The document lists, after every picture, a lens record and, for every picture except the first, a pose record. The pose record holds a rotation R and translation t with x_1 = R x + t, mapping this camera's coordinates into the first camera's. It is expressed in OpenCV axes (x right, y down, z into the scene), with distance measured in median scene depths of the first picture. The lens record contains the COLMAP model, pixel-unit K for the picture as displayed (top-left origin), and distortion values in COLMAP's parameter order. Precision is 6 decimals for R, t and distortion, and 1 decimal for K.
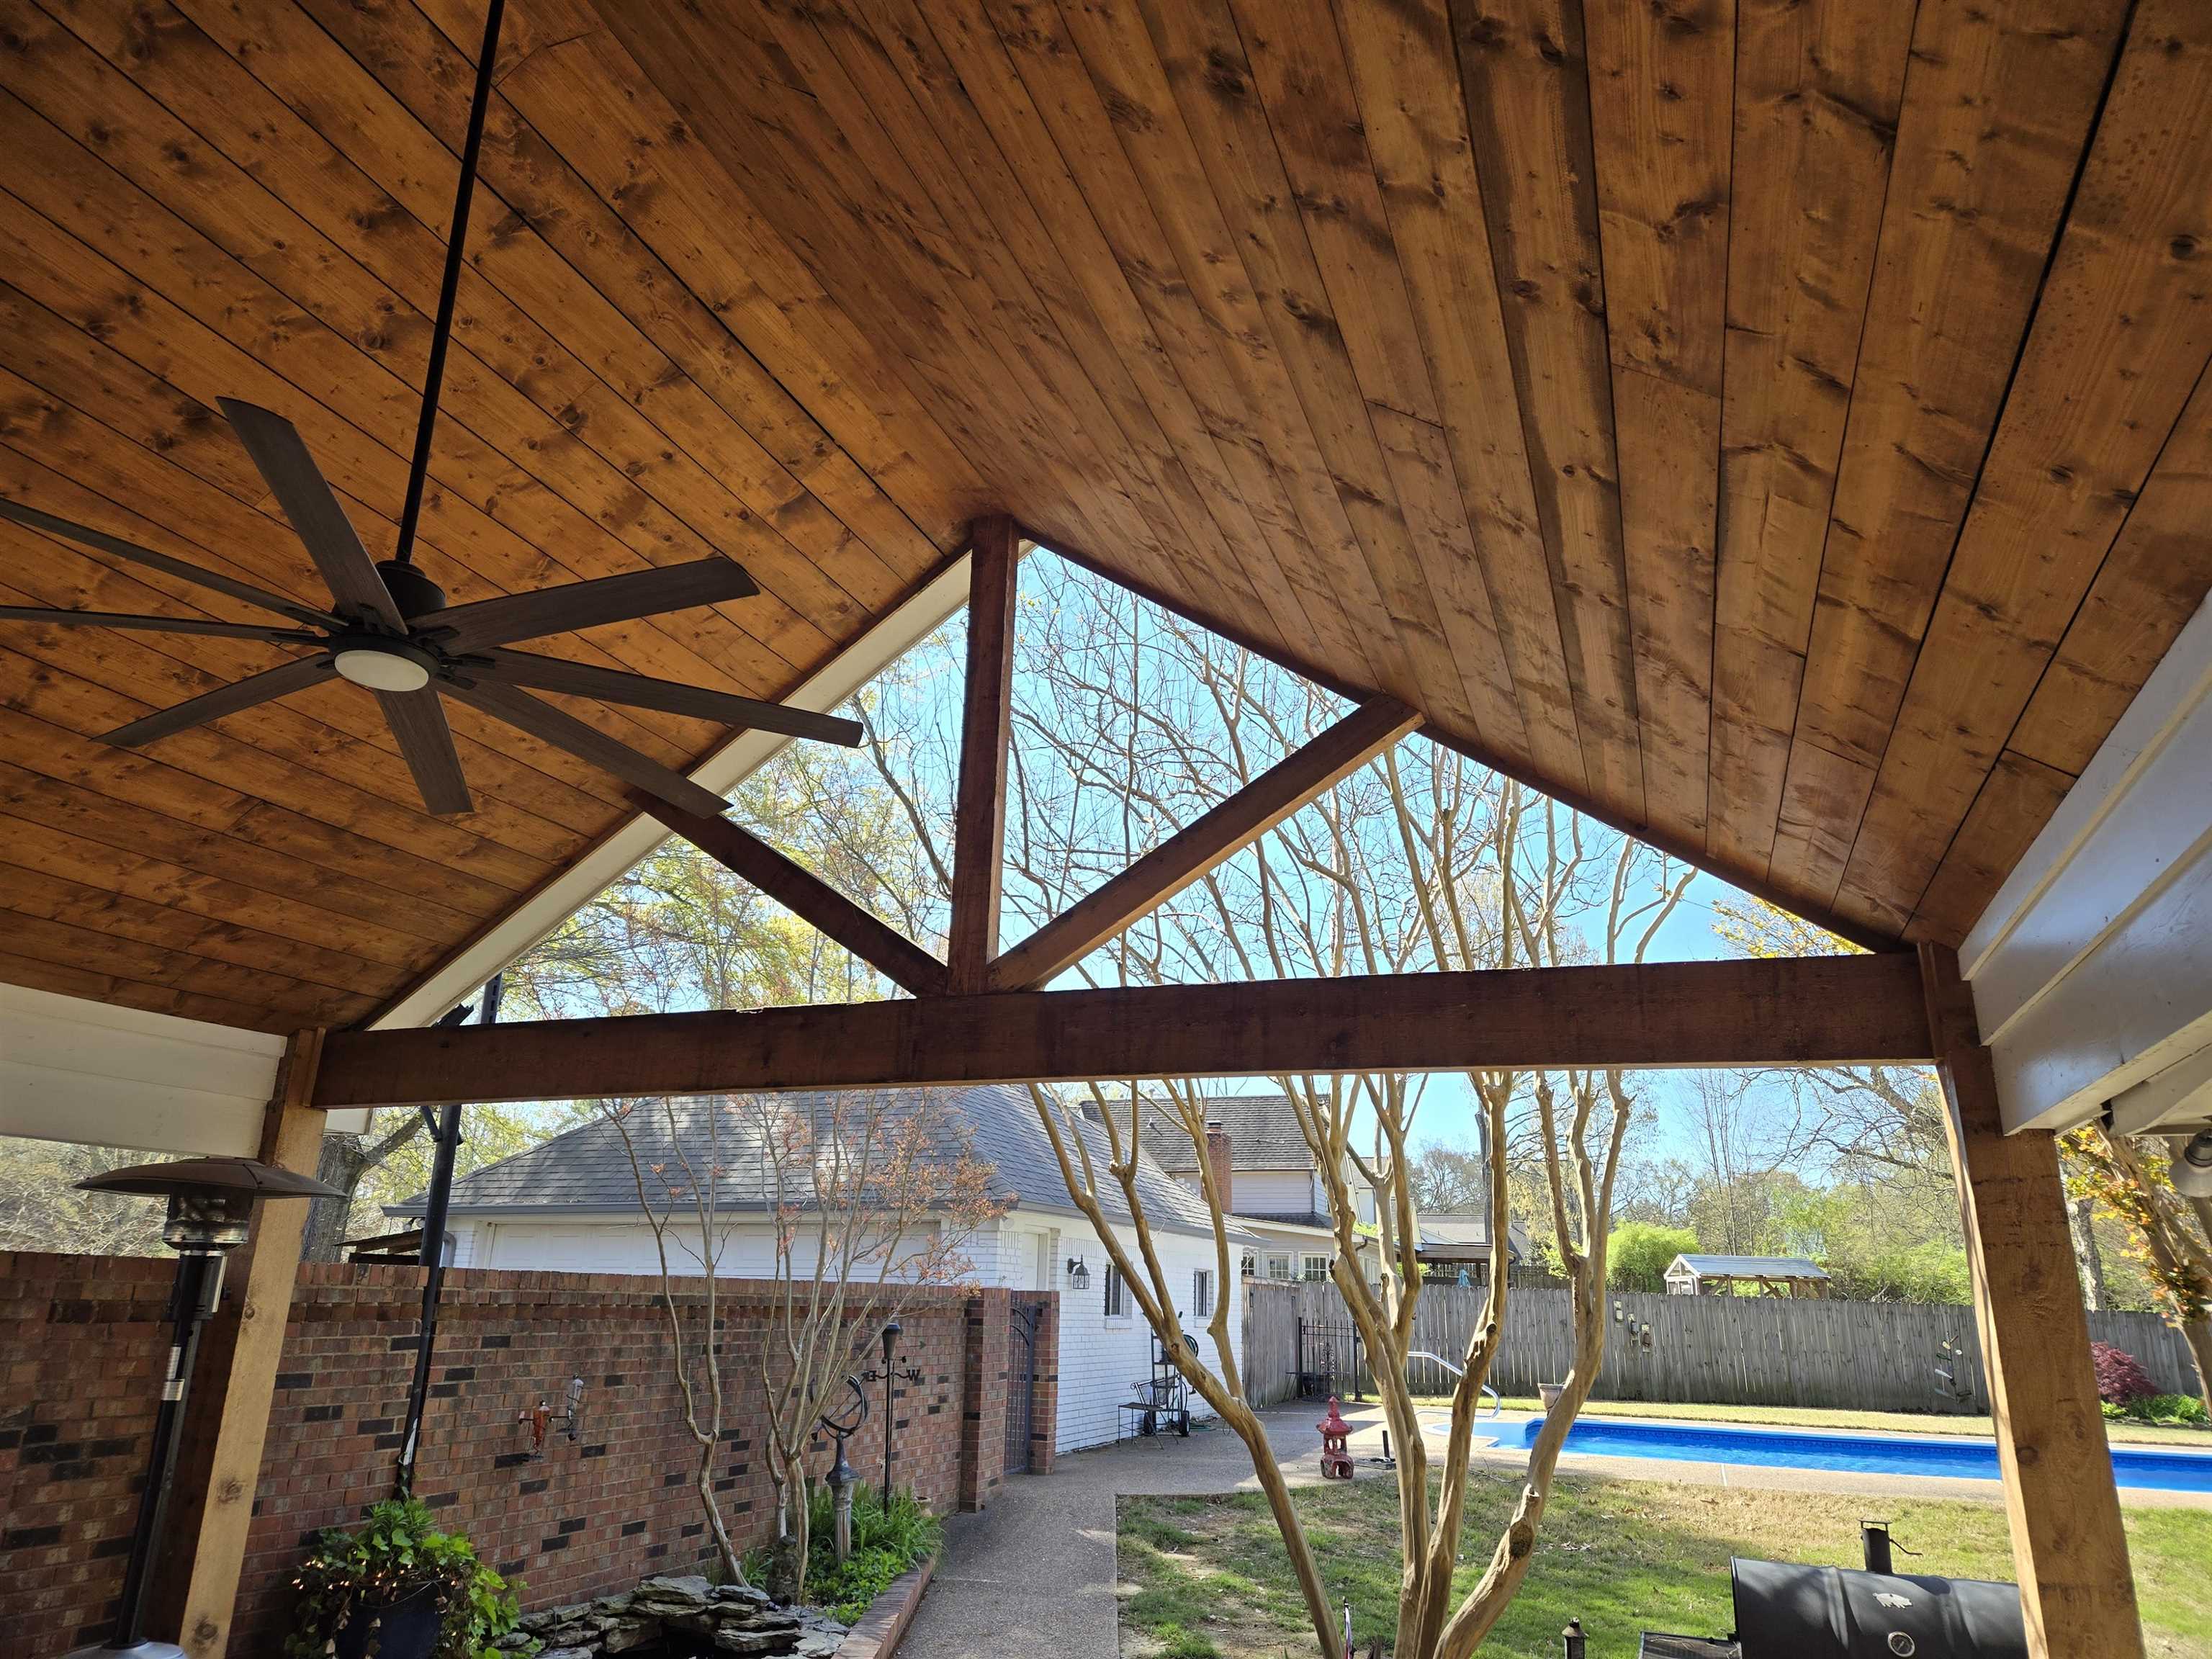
lens RADIAL K [[1480.1, 0, 1105.7], [0, 1480.1, 830.2], [0, 0, 1]] dist [0.060966, 0.000464]
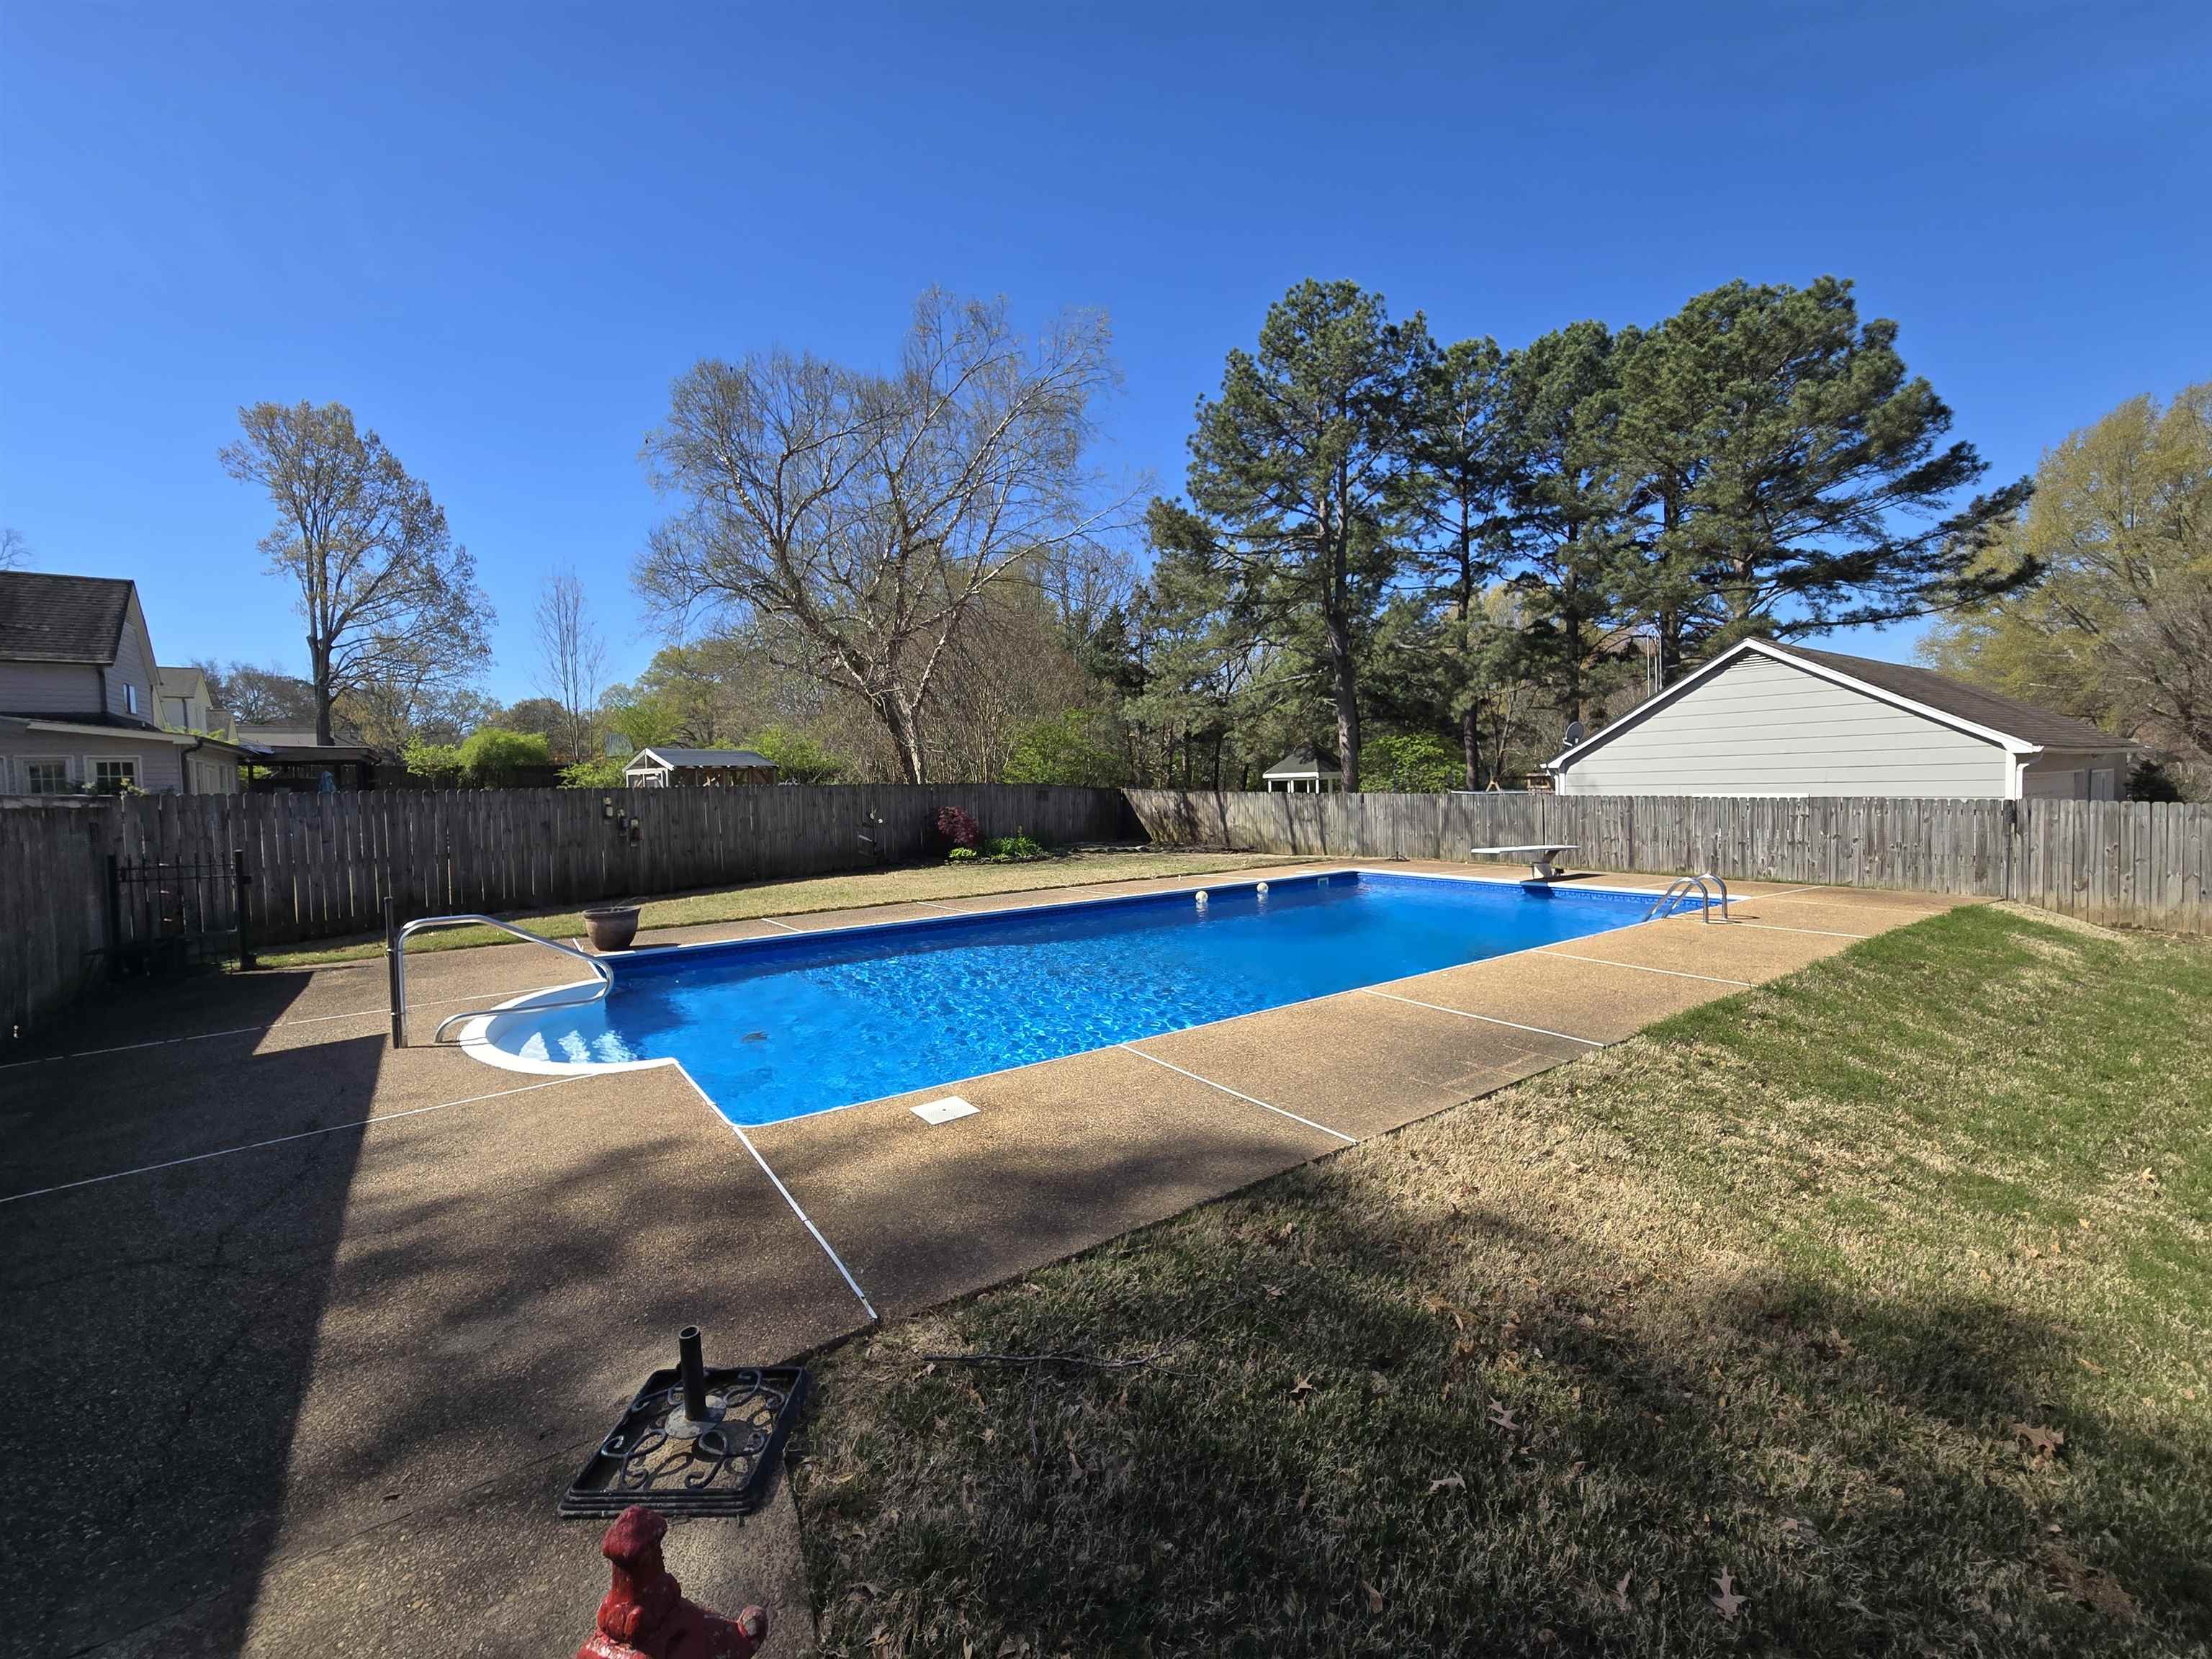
lens RADIAL K [[905.1, 0, 1108.4], [0, 905.1, 821.8], [0, 0, 1]] dist [-0.011632, 0.000404]
pose [[0.552740, -0.068701, 0.830517, 0.048124], [-0.219309, 0.949475, 0.224500, 0.127331], [-0.803979, -0.306230, 0.509746, 0.434164]]
